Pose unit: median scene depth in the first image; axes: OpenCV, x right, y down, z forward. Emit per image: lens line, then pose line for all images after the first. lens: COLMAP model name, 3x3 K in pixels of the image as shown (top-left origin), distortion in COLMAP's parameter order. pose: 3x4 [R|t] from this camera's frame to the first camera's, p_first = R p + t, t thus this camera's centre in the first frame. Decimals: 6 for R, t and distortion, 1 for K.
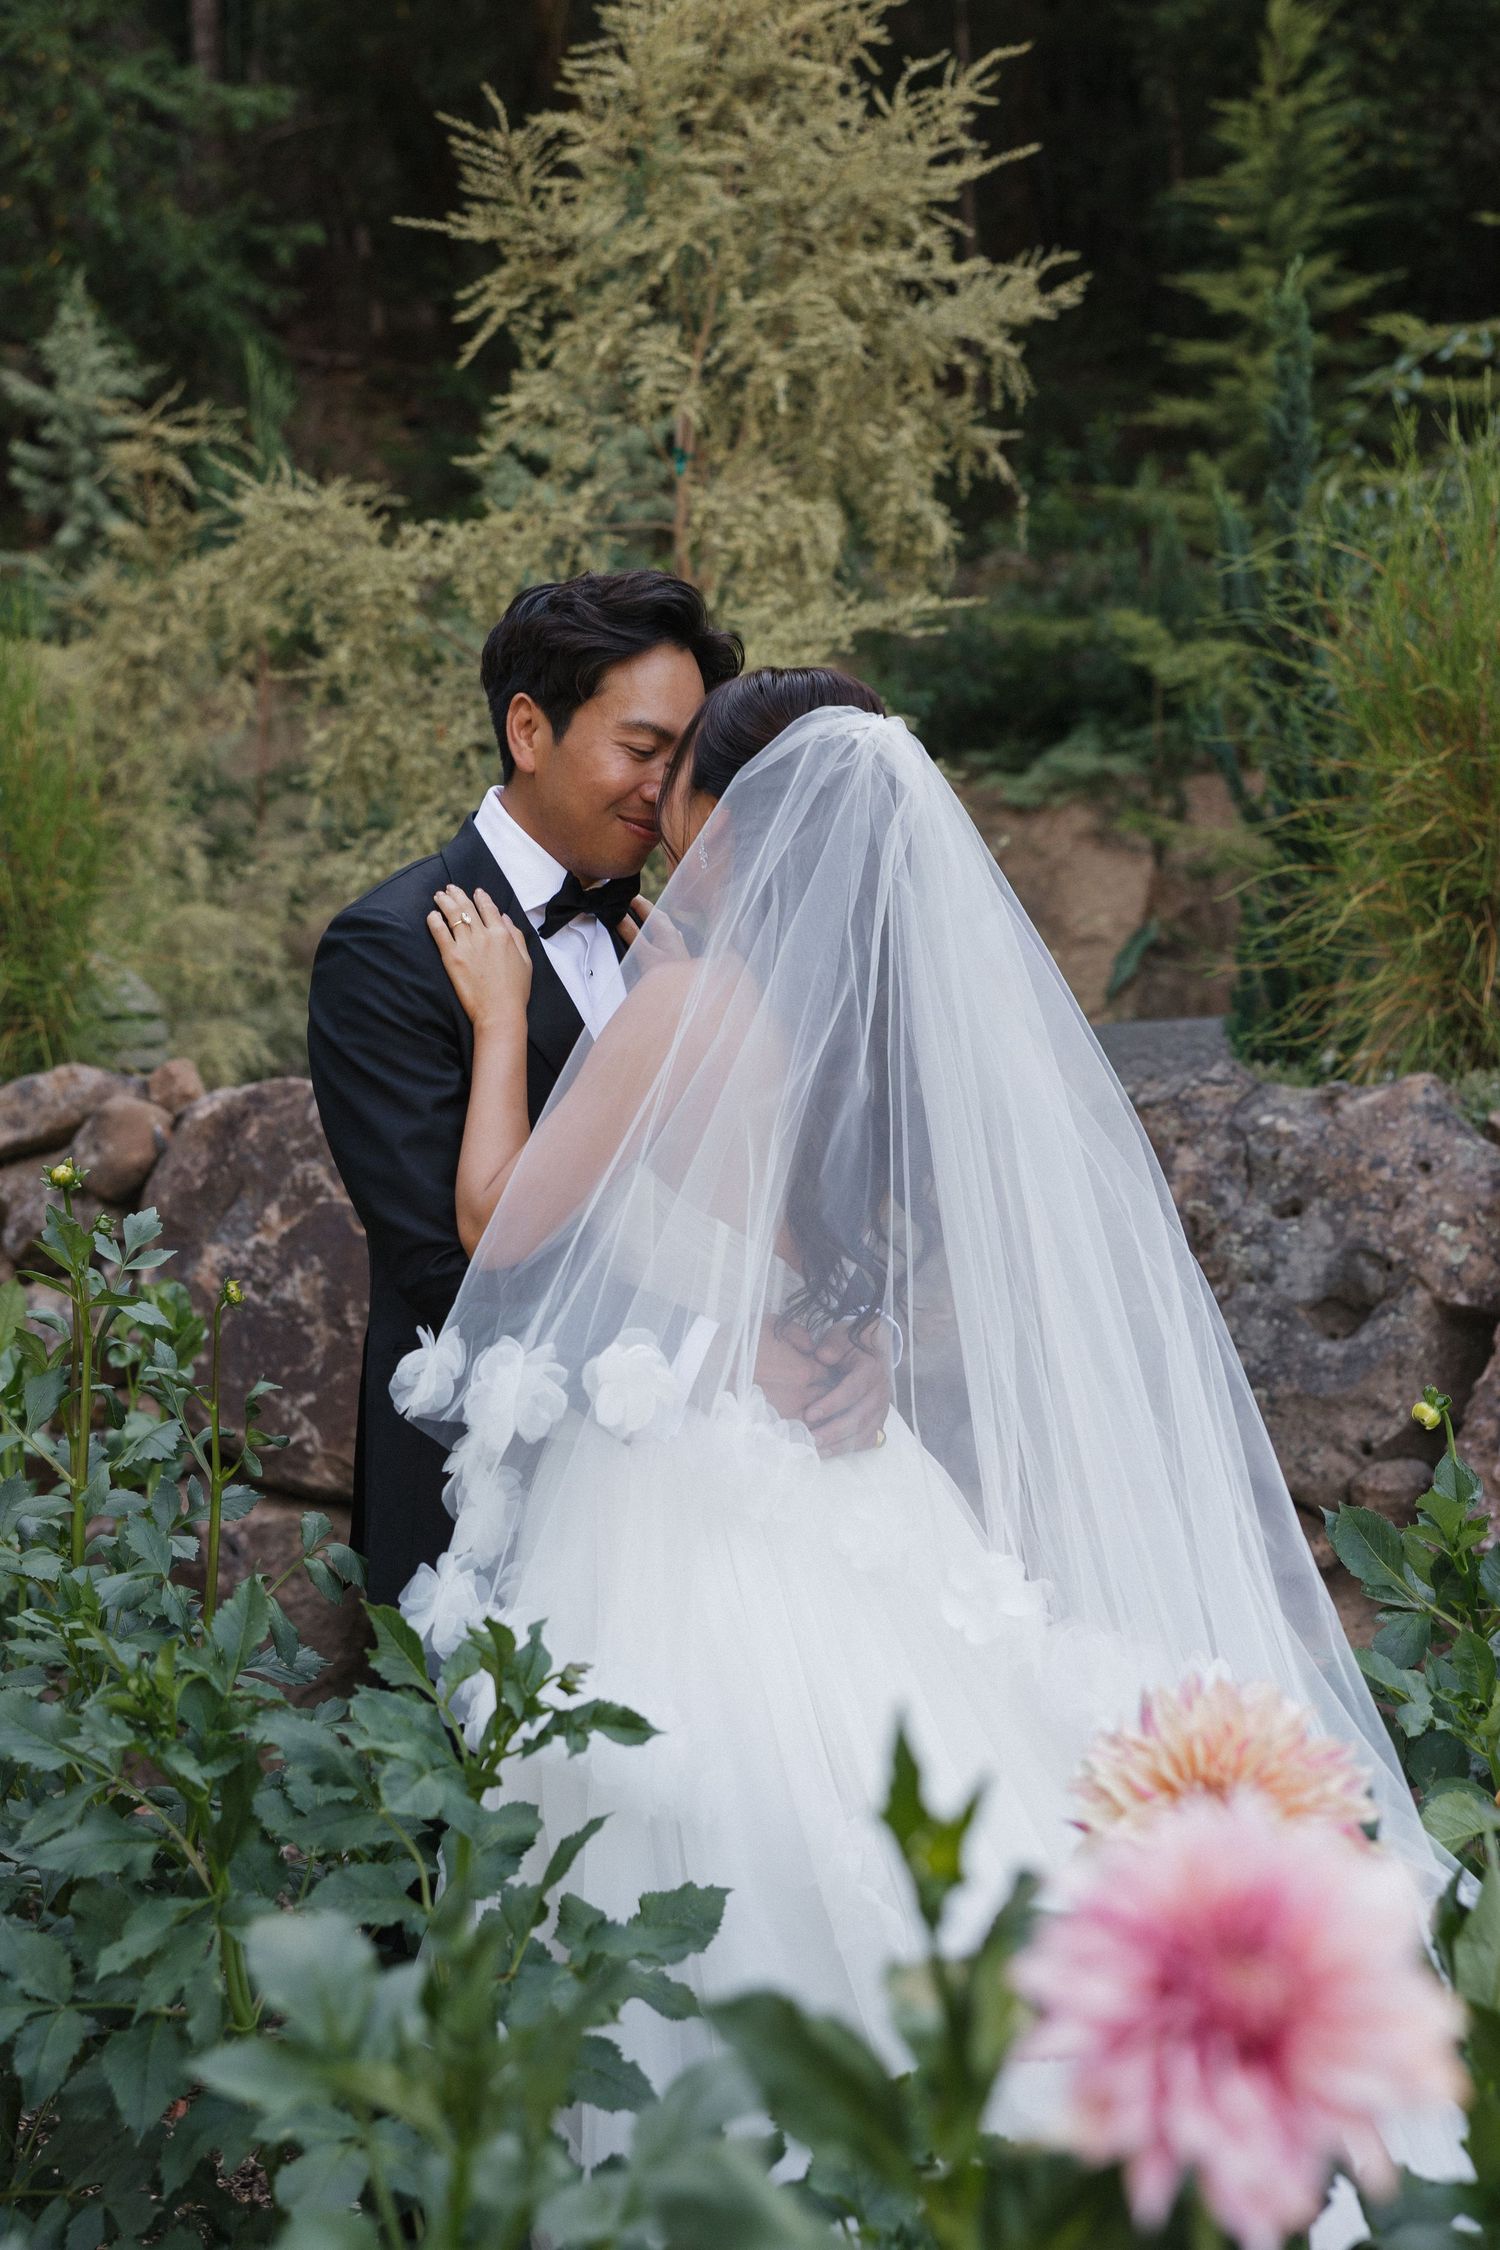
lens RADIAL K [[2677.8, 0, 750.0], [0, 2677.8, 1125.0], [0, 0, 1]] dist [-0.008856, -0.005580]
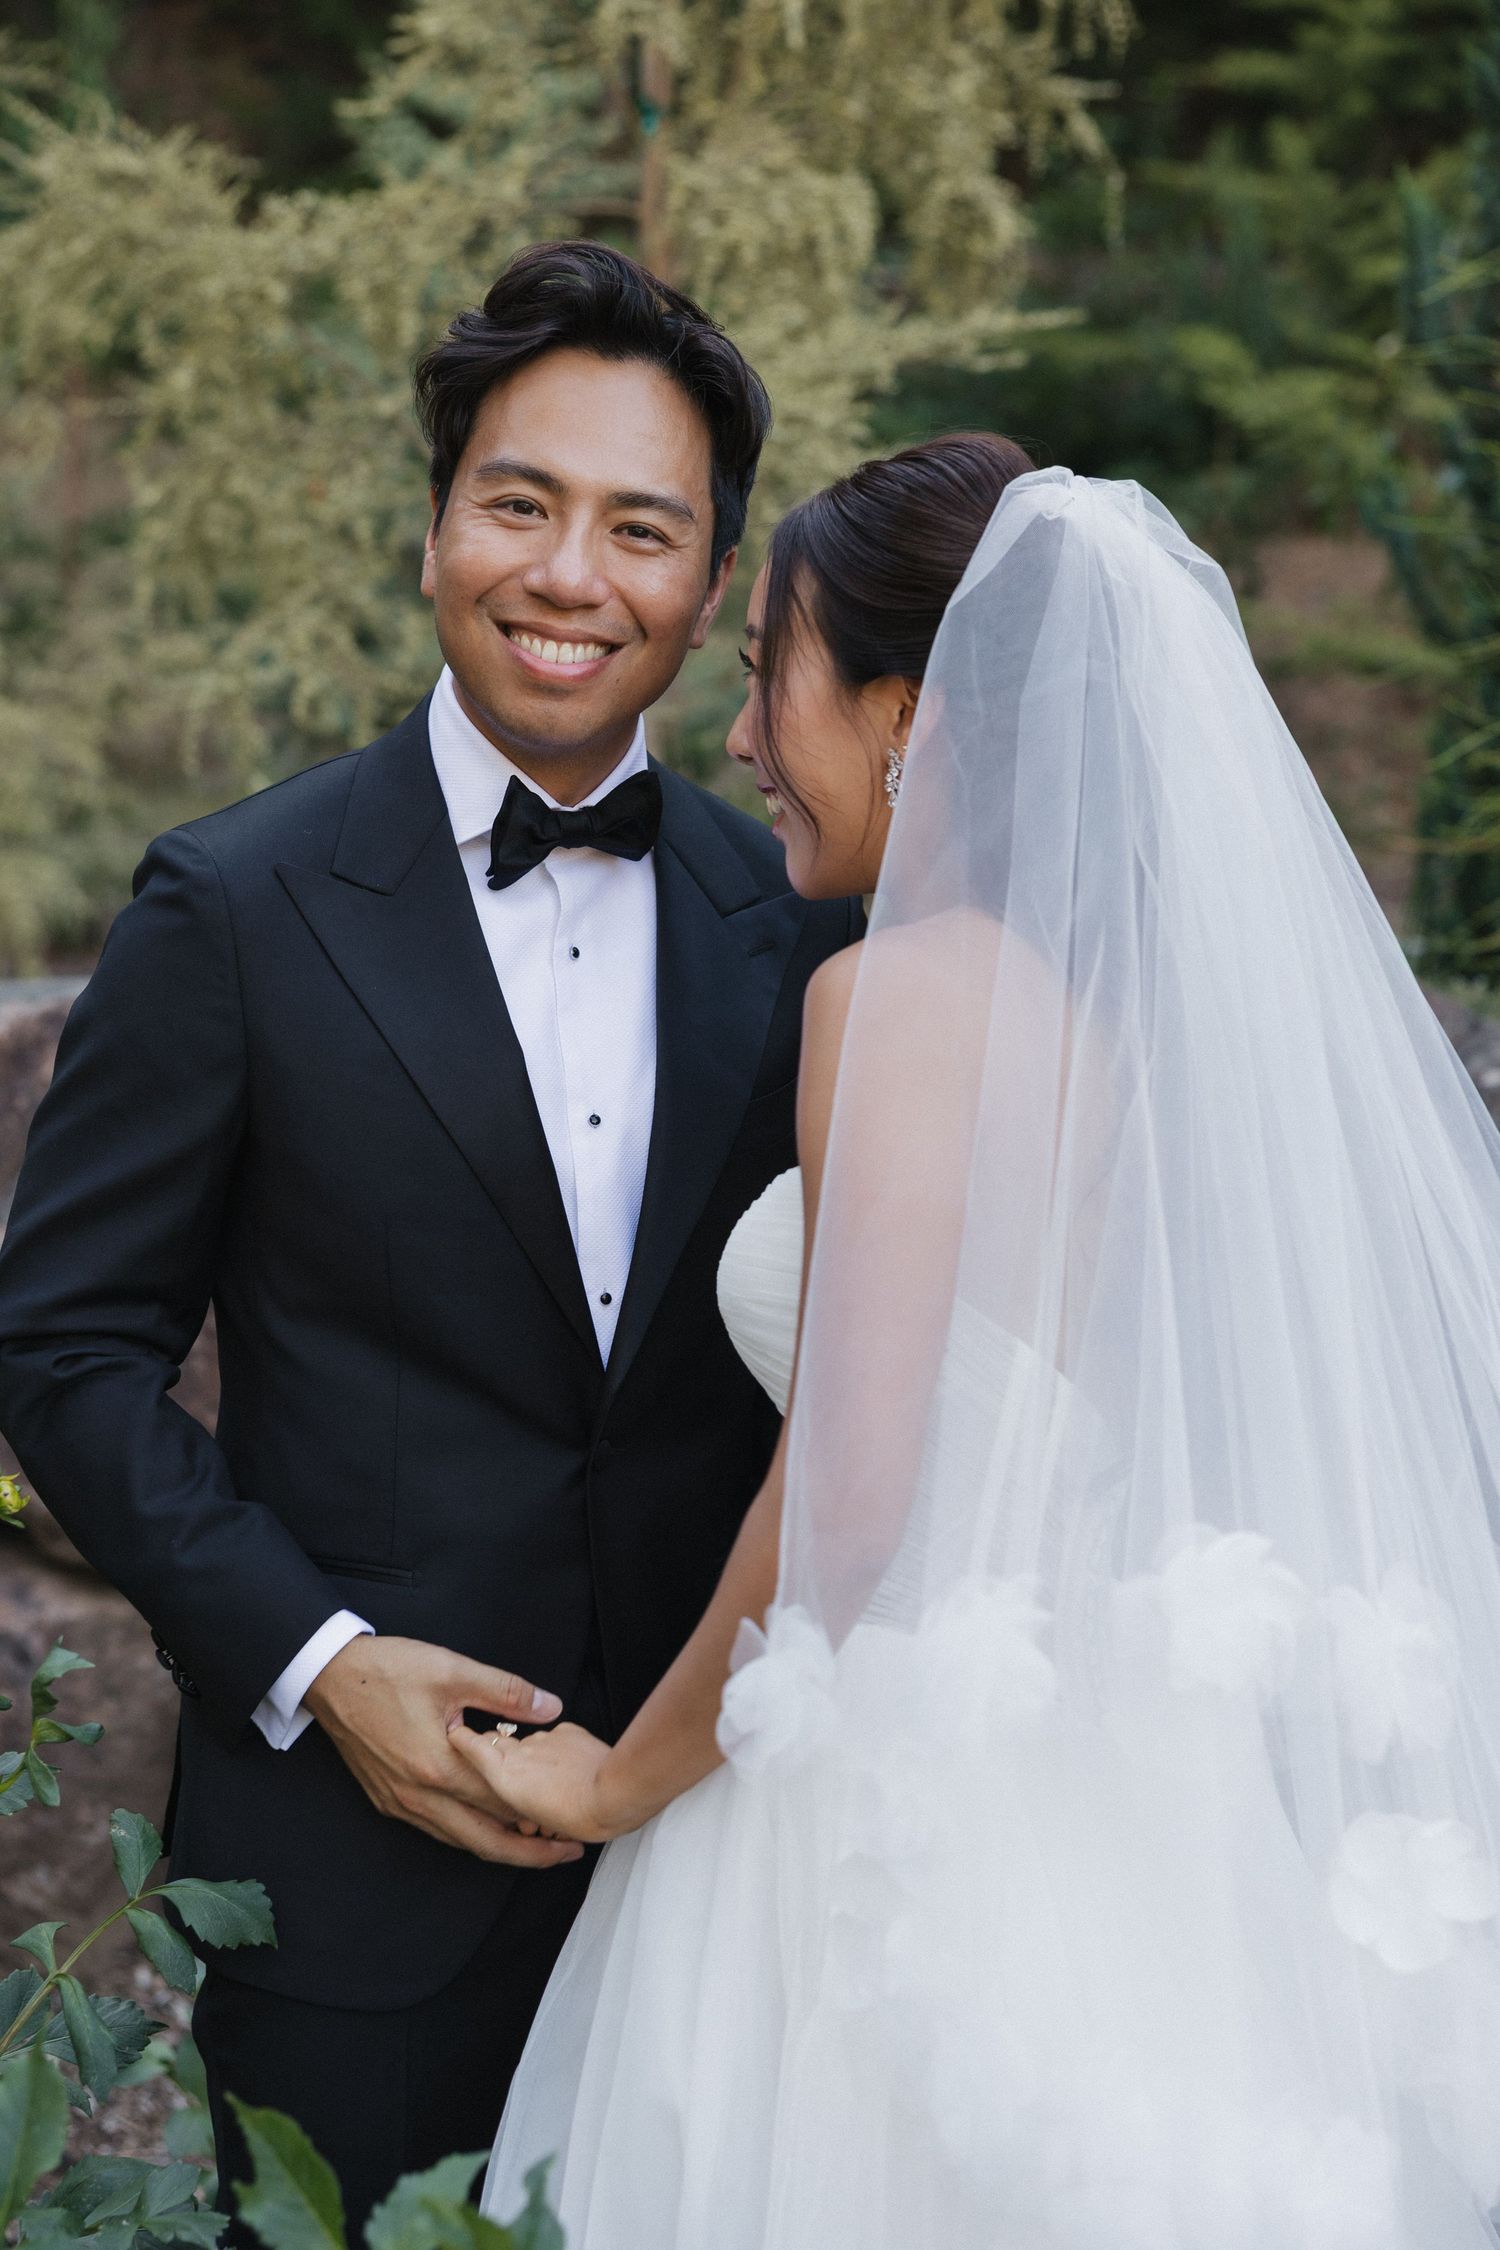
lens RADIAL K [[3280.2, 0, 750.0], [0, 3280.2, 1125.0], [0, 0, 1]] dist [0.002130, -0.029537]
pose [[0.999642, 0.012265, 0.023797, -0.016859], [-0.013482, 0.998574, 0.051663, -0.021963], [-0.023129, -0.051965, 0.998381, 0.099412]]
